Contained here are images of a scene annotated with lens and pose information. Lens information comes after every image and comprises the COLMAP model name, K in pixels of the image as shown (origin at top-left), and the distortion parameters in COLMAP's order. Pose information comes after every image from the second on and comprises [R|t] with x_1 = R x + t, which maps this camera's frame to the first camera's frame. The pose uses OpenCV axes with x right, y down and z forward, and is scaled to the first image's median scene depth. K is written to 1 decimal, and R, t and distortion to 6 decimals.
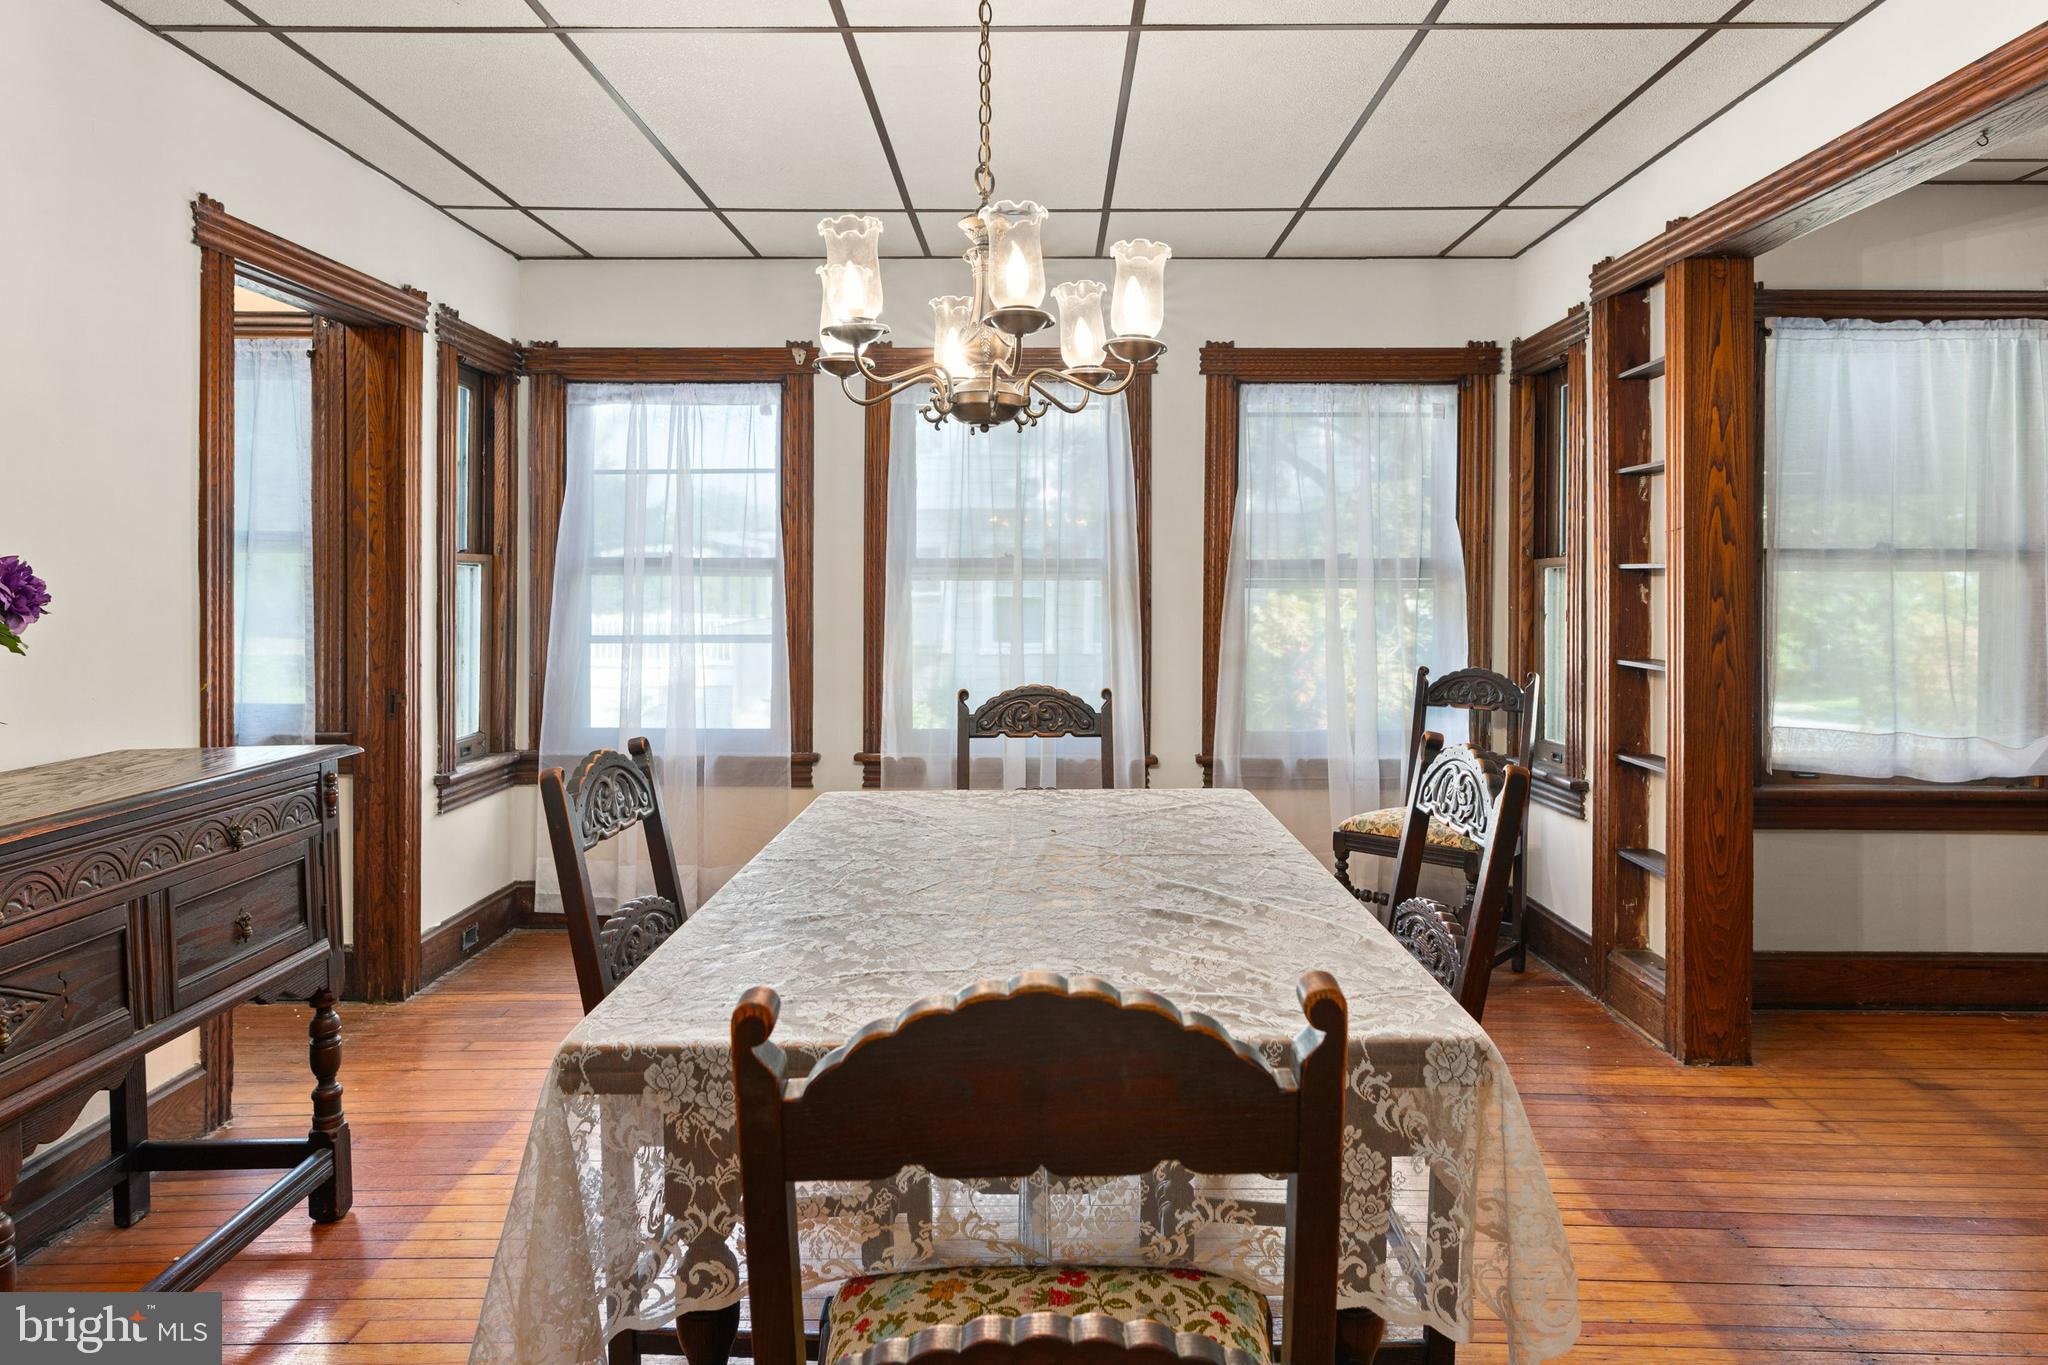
lens RADIAL K [[1194.8, 0, 1059.1], [0, 1194.8, 613.5], [0, 0, 1]] dist [0.003082, -0.001488]
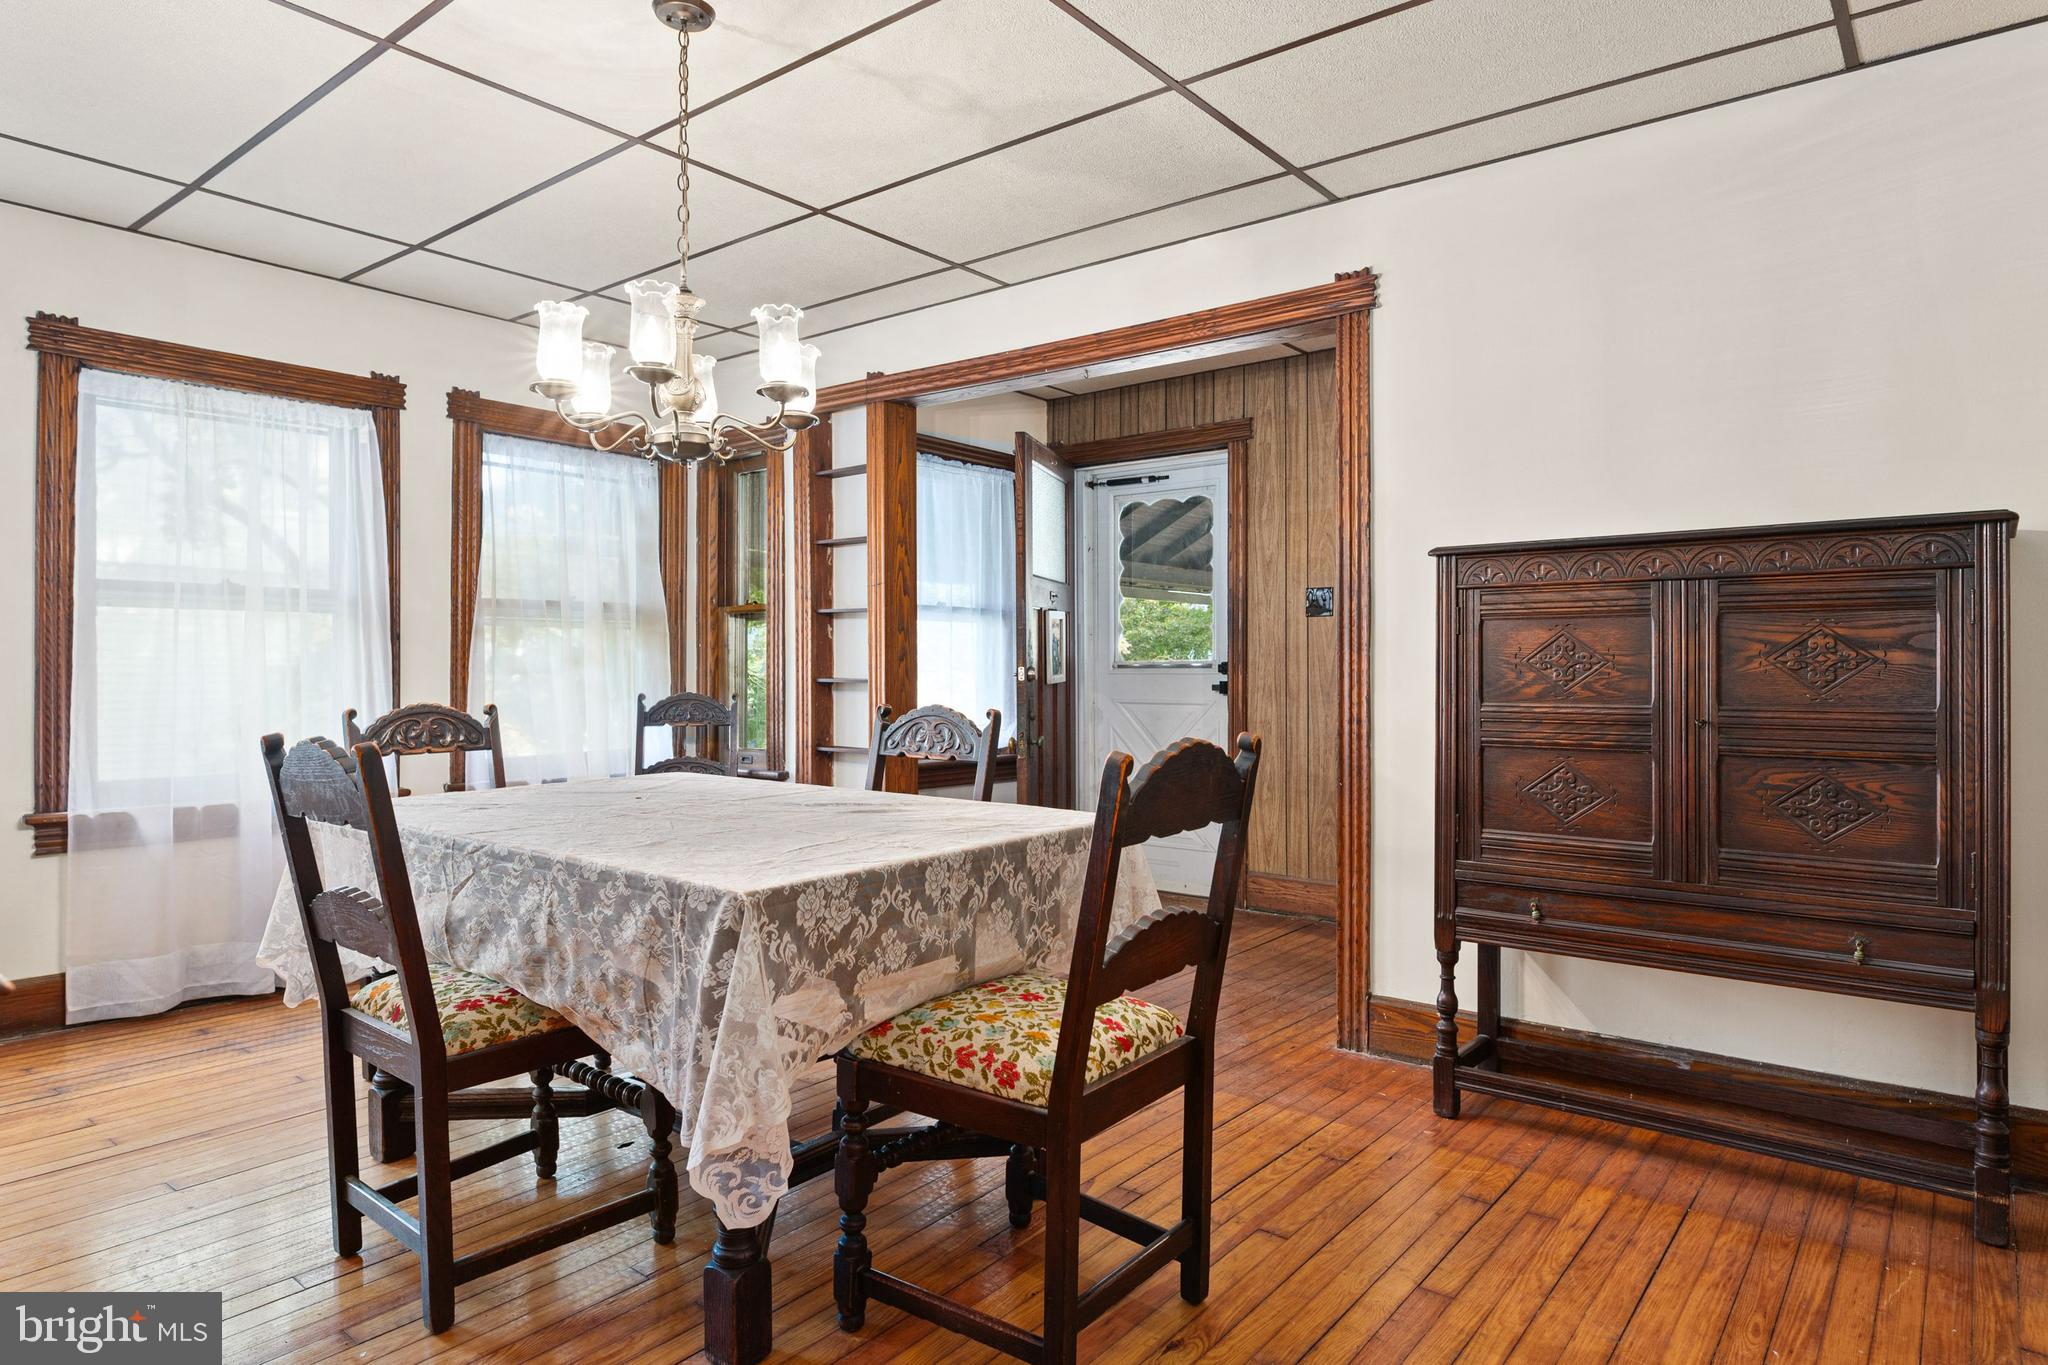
lens RADIAL K [[1194.8, 0, 1002.3], [0, 1194.8, 673.5], [0, 0, 1]] dist [0.003082, -0.001488]
pose [[0.629921, -0.005004, 0.776643, -0.467563], [0.016389, 0.999842, -0.006851, 0.045704], [-0.776487, 0.017044, 0.629903, -0.032576]]
